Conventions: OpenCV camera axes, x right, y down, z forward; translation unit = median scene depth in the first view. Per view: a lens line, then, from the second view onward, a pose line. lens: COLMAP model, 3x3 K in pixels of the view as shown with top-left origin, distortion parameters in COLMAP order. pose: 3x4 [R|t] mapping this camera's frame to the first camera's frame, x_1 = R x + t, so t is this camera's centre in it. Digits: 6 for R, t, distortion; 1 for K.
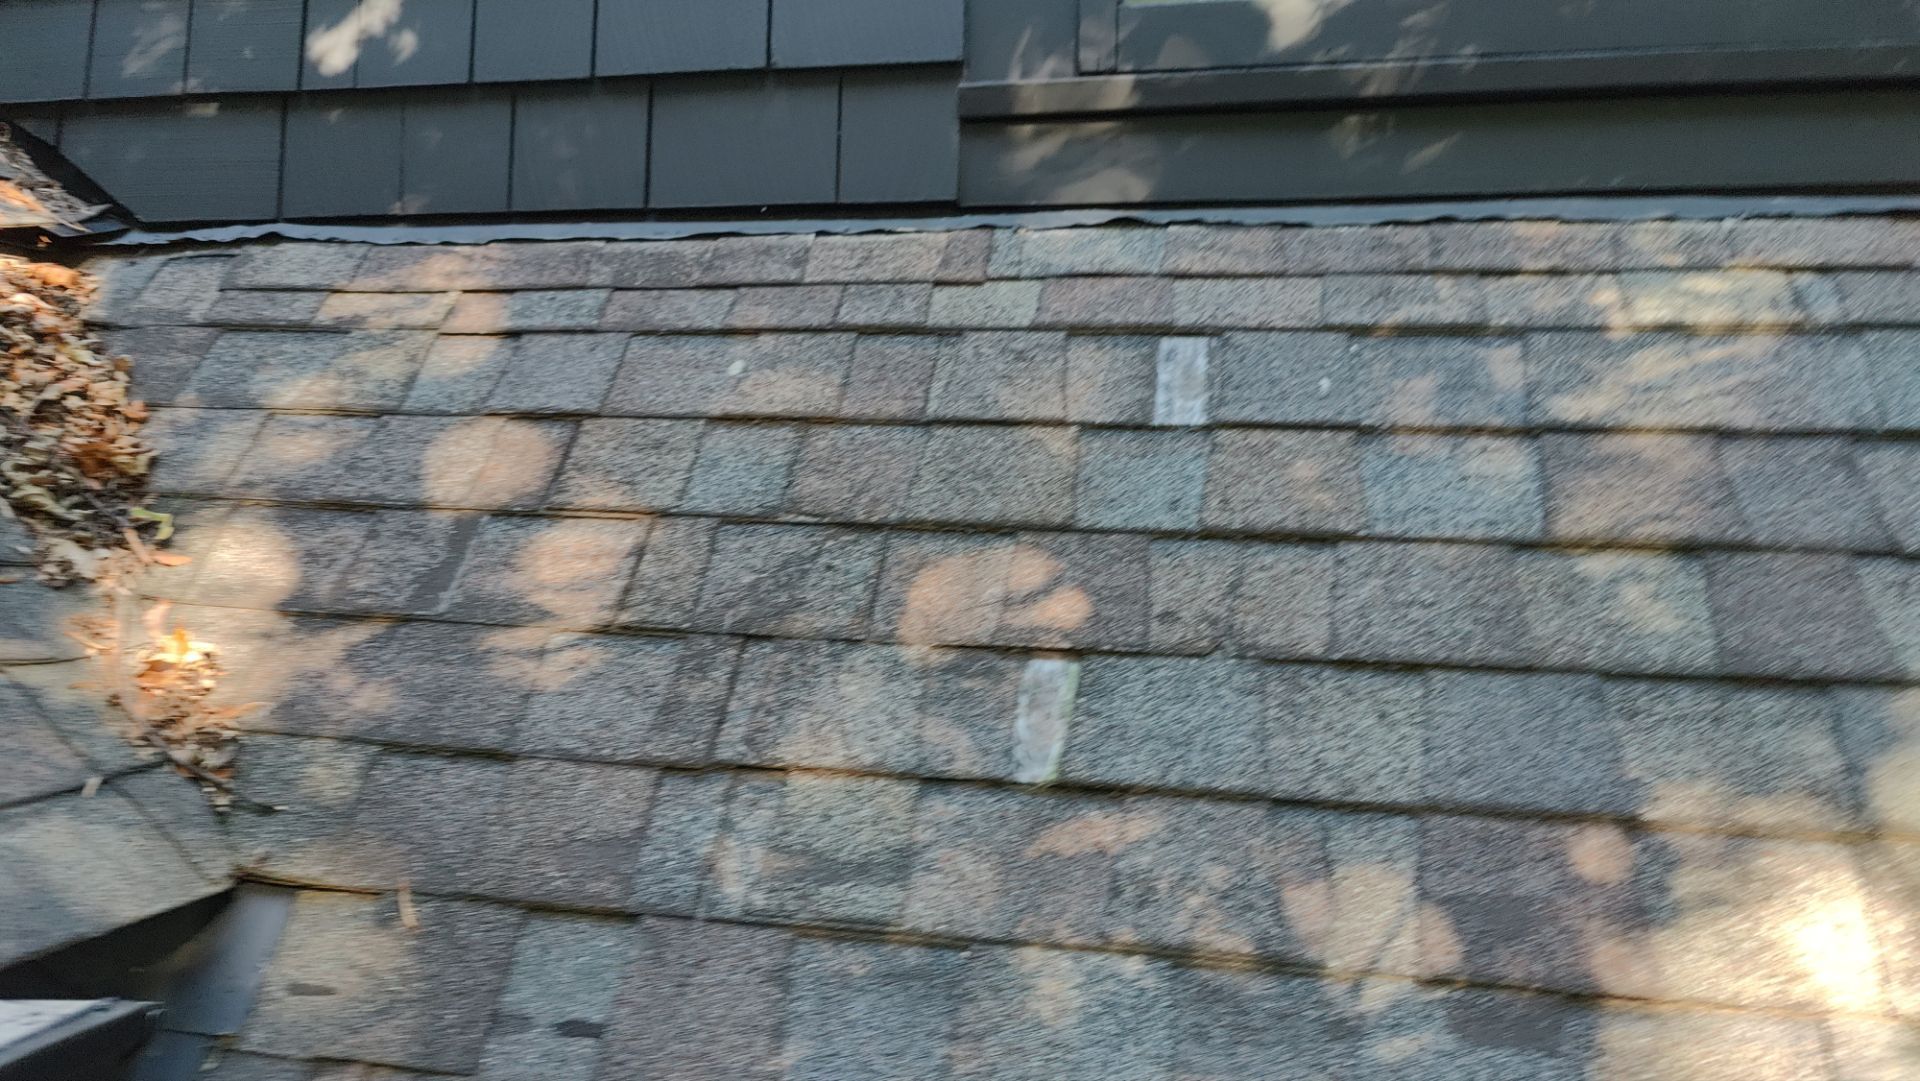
lens RADIAL K [[1346.9, 0, 968.7], [0, 1346.9, 544.3], [0, 0, 1]] dist [-0.001827, 0.000427]
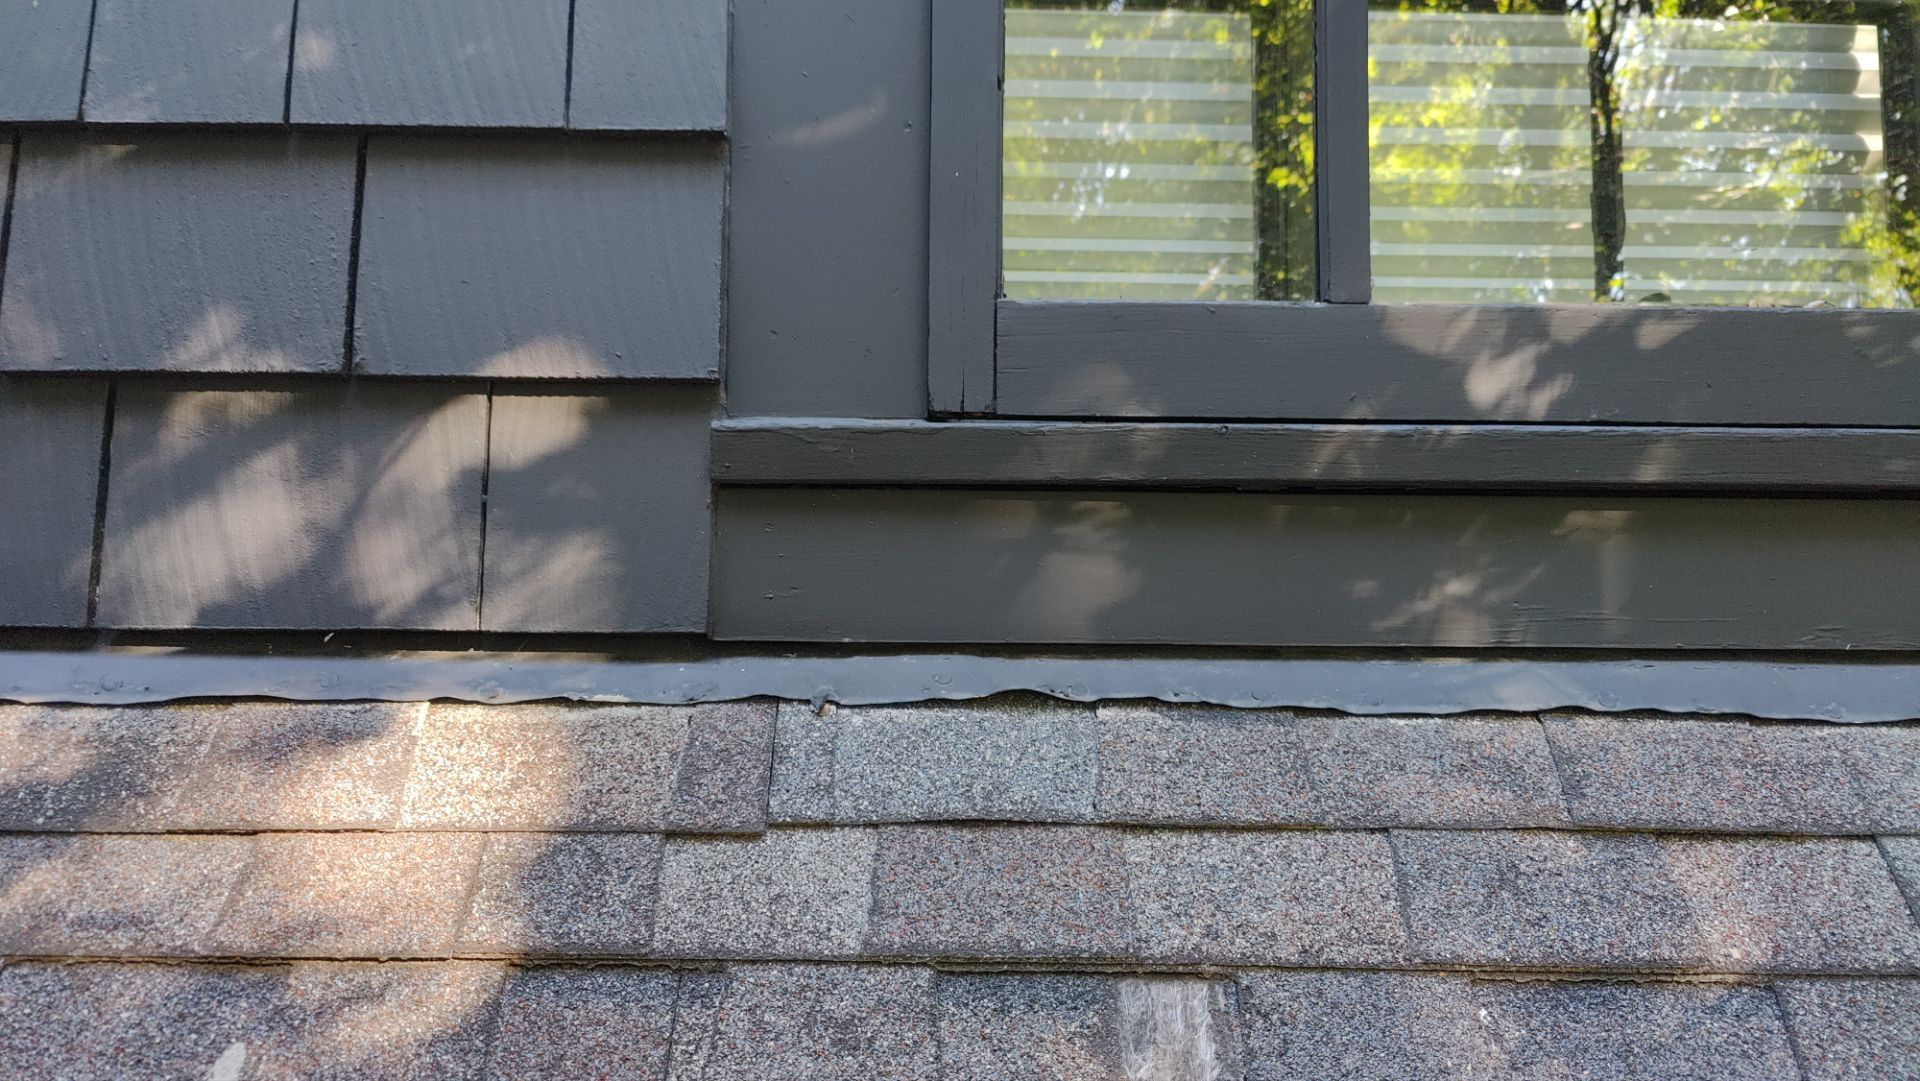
lens RADIAL K [[1346.9, 0, 956.6], [0, 1346.9, 533.2], [0, 0, 1]] dist [-0.001827, 0.000427]
pose [[0.978573, 0.007126, 0.205779, -0.023965], [0.007461, 0.997518, -0.070022, -0.278113], [-0.205767, 0.070057, 0.976090, 0.479836]]
